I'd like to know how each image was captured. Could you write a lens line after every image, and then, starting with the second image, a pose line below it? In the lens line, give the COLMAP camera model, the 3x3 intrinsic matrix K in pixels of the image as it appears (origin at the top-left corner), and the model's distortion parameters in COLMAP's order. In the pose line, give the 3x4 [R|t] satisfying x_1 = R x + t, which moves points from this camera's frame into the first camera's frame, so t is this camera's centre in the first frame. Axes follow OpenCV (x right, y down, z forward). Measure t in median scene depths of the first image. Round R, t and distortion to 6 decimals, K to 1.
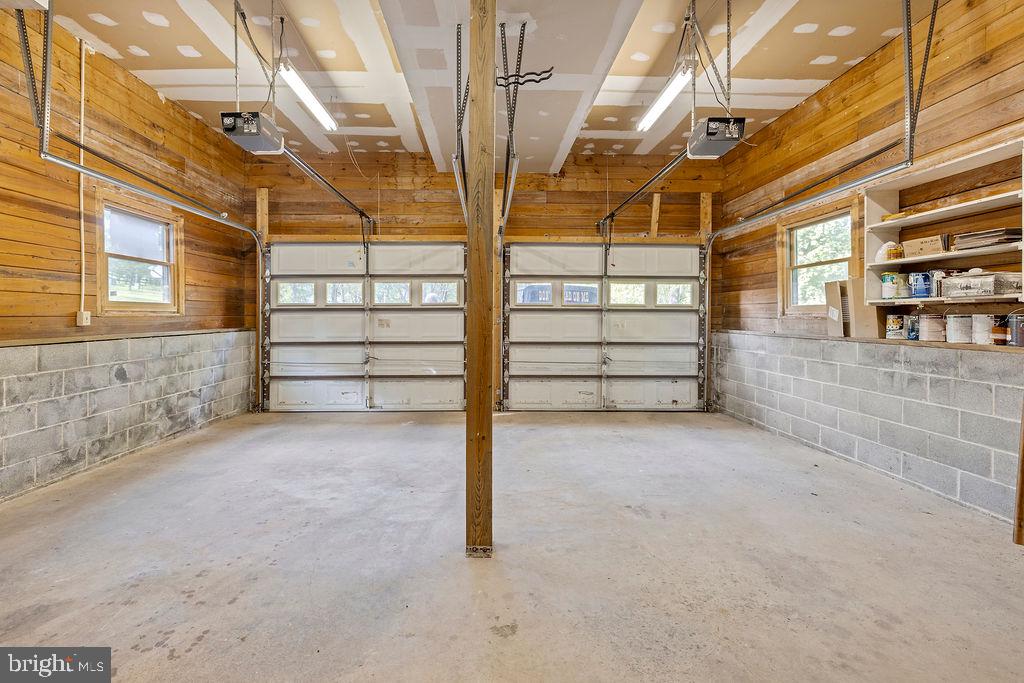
lens RADIAL K [[439.5, 0, 499.5], [0, 439.5, 319.2], [0, 0, 1]] dist [-0.003418, 0.001345]
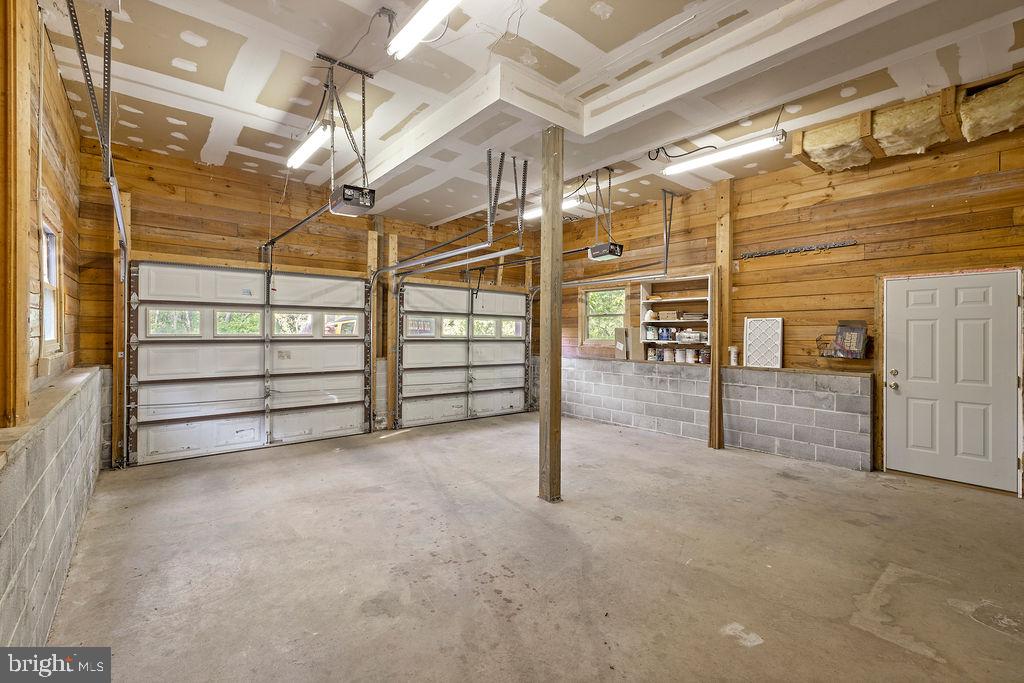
lens RADIAL K [[439.5, 0, 508.5], [0, 439.5, 336.2], [0, 0, 1]] dist [-0.003418, 0.001345]
pose [[0.784205, 0.002810, 0.620496, -0.487509], [-0.005724, 0.999980, 0.002706, -0.038922], [-0.620476, -0.005674, 0.784205, -0.079114]]
